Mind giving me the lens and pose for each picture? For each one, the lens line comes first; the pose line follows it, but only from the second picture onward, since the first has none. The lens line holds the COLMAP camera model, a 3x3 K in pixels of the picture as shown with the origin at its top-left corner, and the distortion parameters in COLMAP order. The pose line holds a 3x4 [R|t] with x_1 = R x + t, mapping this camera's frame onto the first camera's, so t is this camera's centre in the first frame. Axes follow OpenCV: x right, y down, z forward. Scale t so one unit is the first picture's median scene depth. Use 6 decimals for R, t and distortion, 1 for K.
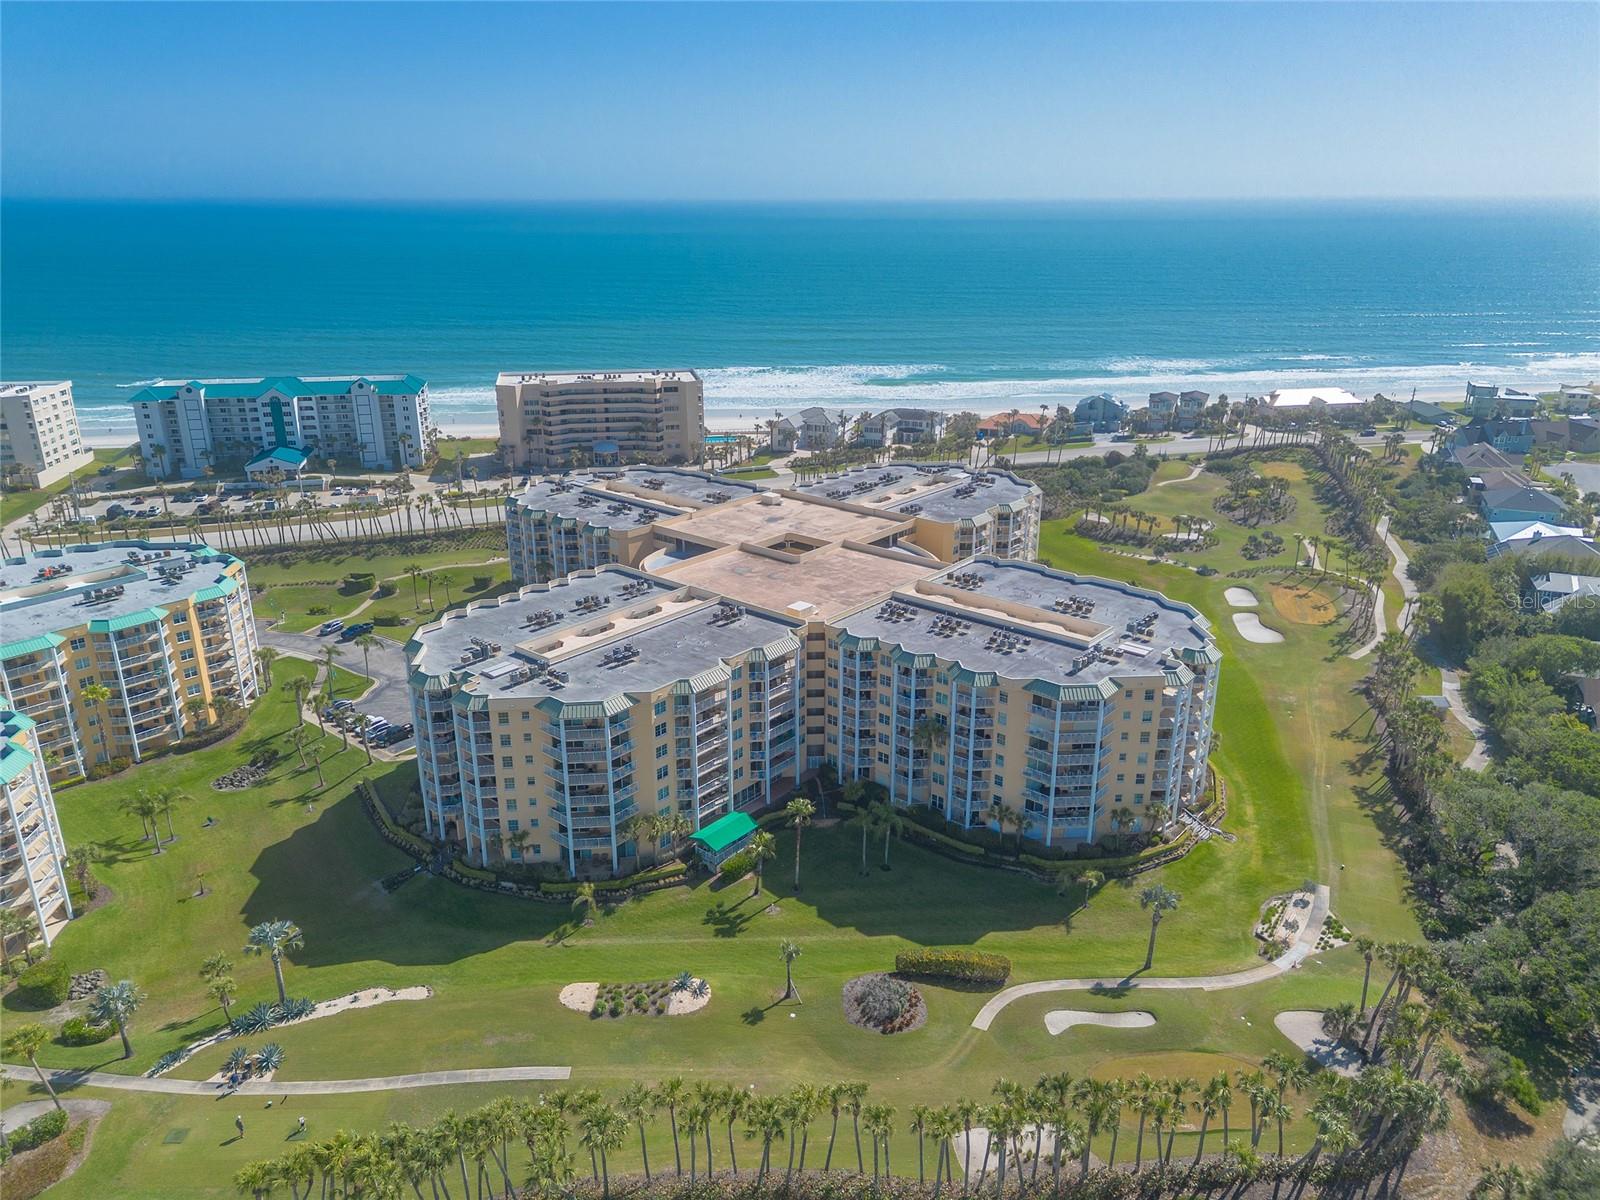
lens RADIAL K [[1130.0, 0, 800.0], [0, 1130.0, 600.0], [0, 0, 1]] dist [0.084921, -0.097330]
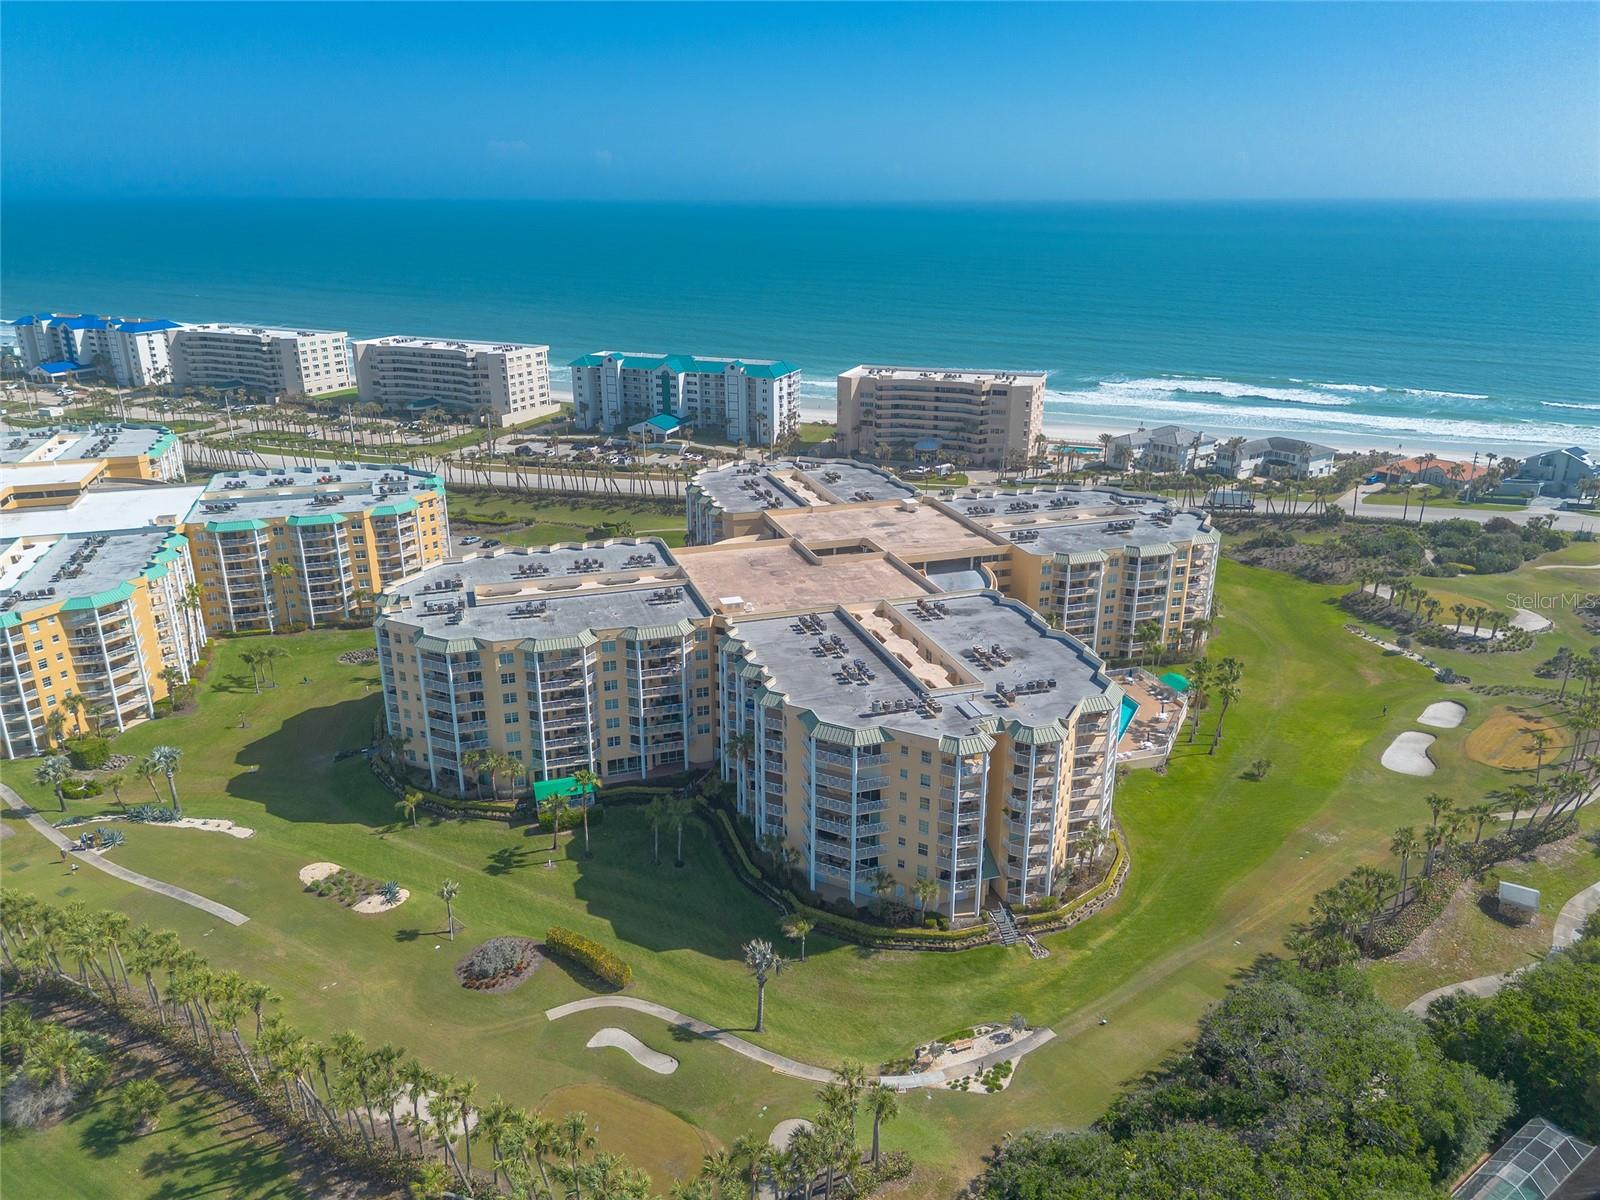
lens RADIAL K [[1130.0, 0, 800.0], [0, 1130.0, 600.0], [0, 0, 1]] dist [0.084921, -0.097330]
pose [[0.849794, 0.178393, -0.496011, 0.282854], [-0.178657, 0.982770, 0.047375, -0.027527], [0.495916, 0.048357, 0.867023, 0.076889]]
